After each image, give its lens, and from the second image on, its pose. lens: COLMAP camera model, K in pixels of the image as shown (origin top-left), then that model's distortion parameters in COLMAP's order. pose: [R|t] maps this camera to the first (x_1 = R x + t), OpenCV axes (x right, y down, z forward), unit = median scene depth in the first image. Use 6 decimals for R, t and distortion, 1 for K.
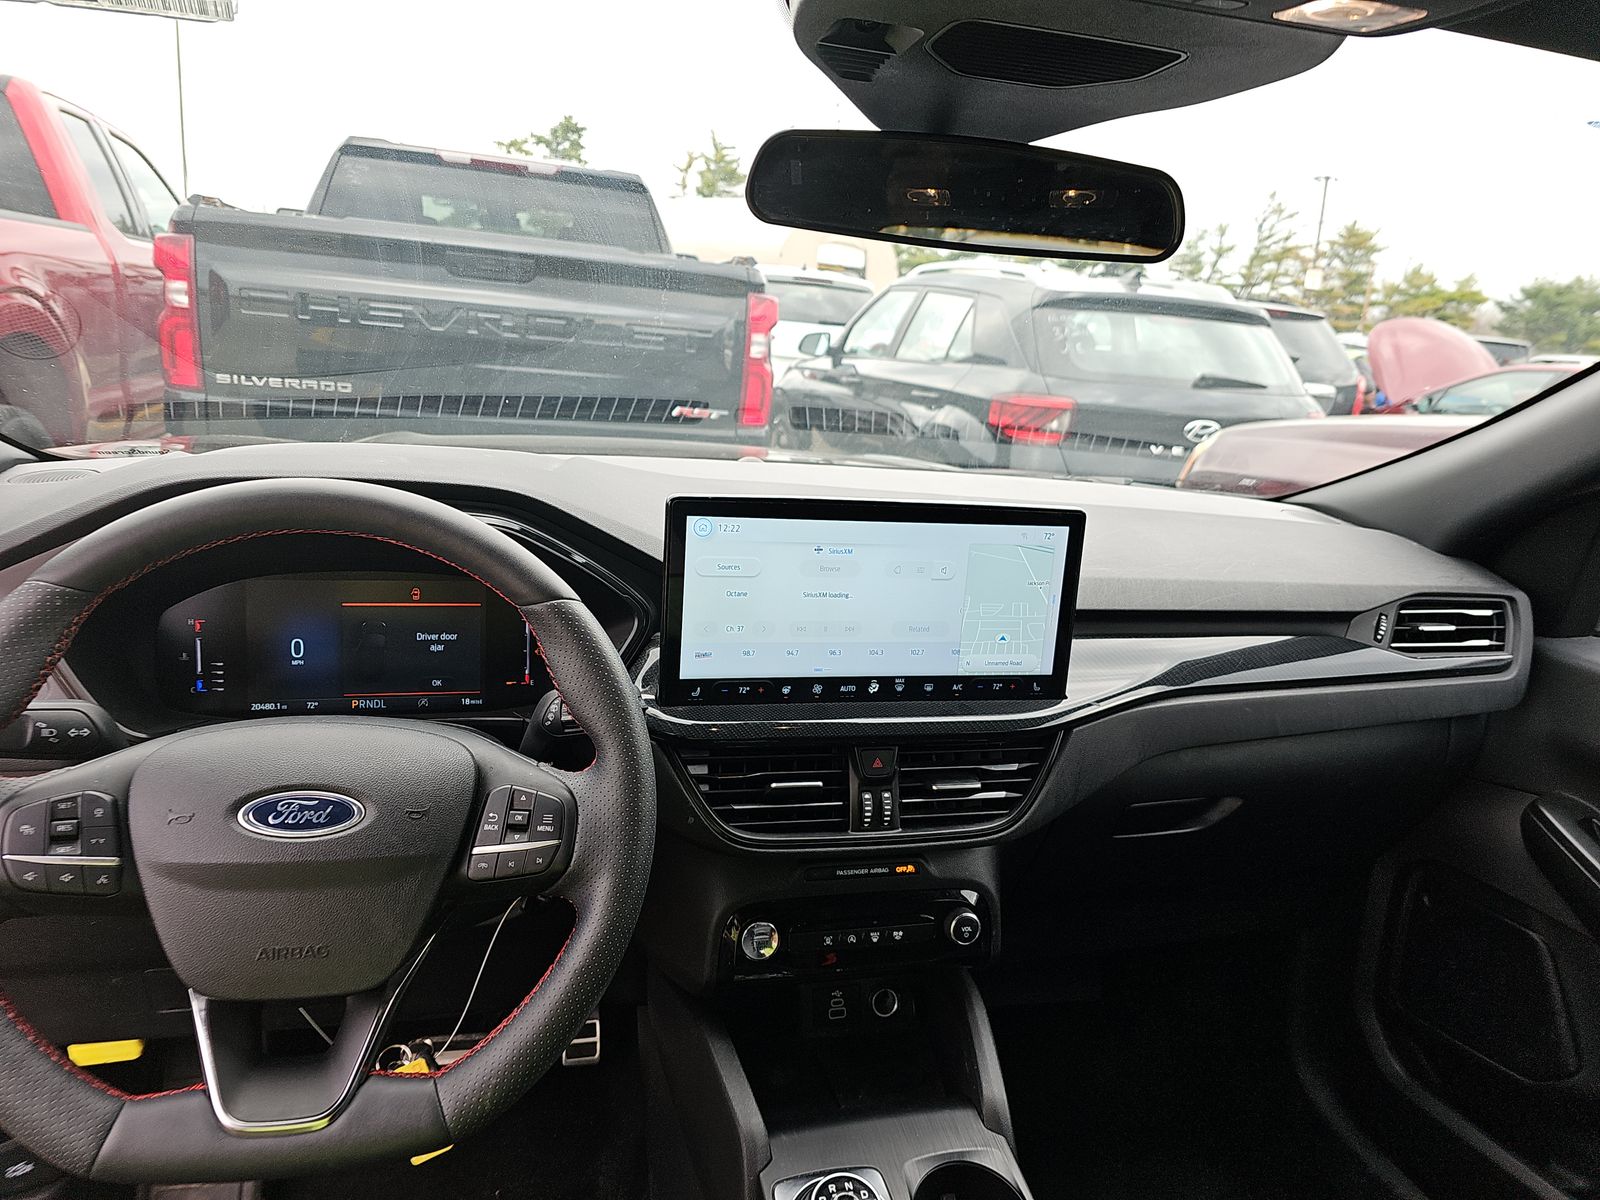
lens RADIAL K [[1043.0, 0, 800.0], [0, 1043.0, 600.0], [0, 0, 1]] dist [-0.004113, -0.010374]
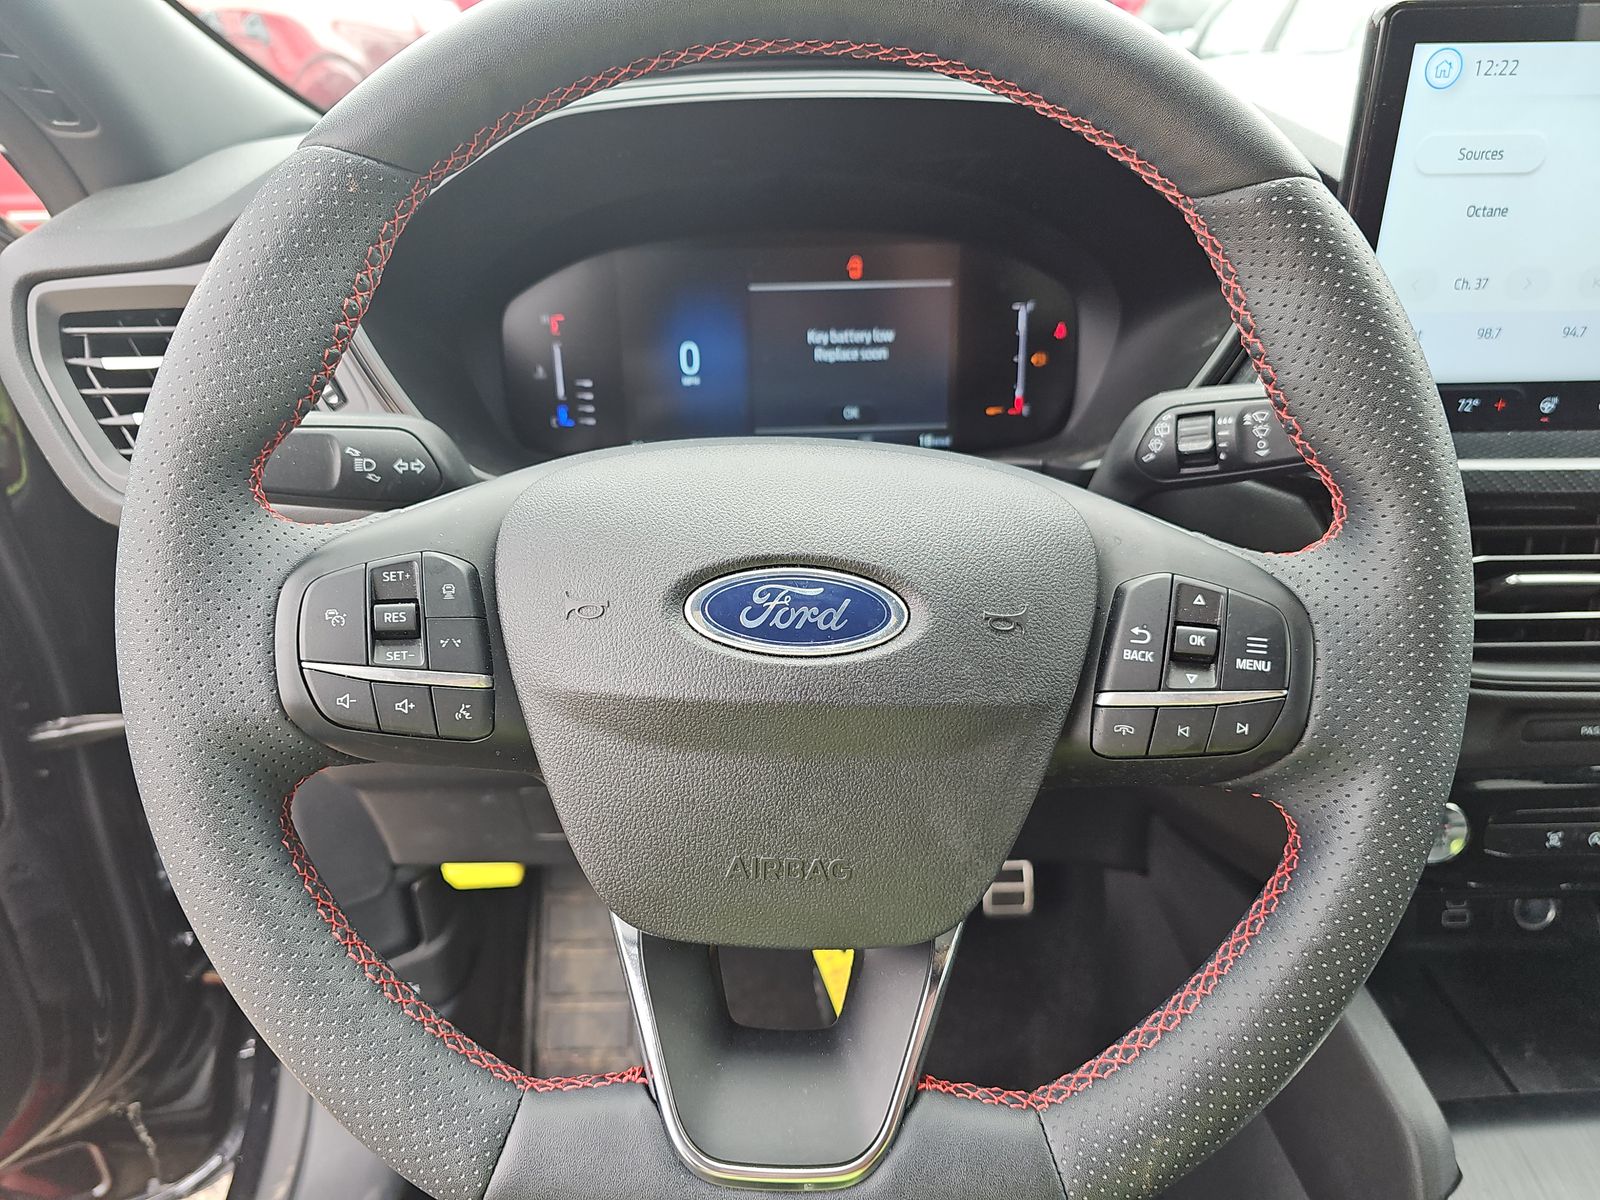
lens RADIAL K [[1043.0, 0, 800.0], [0, 1043.0, 600.0], [0, 0, 1]] dist [-0.004113, -0.010374]
pose [[0.965203, 0.055026, -0.255649, -0.344595], [-0.000648, 0.978111, 0.208084, 0.091641], [0.261503, -0.200678, 0.944111, 0.511479]]
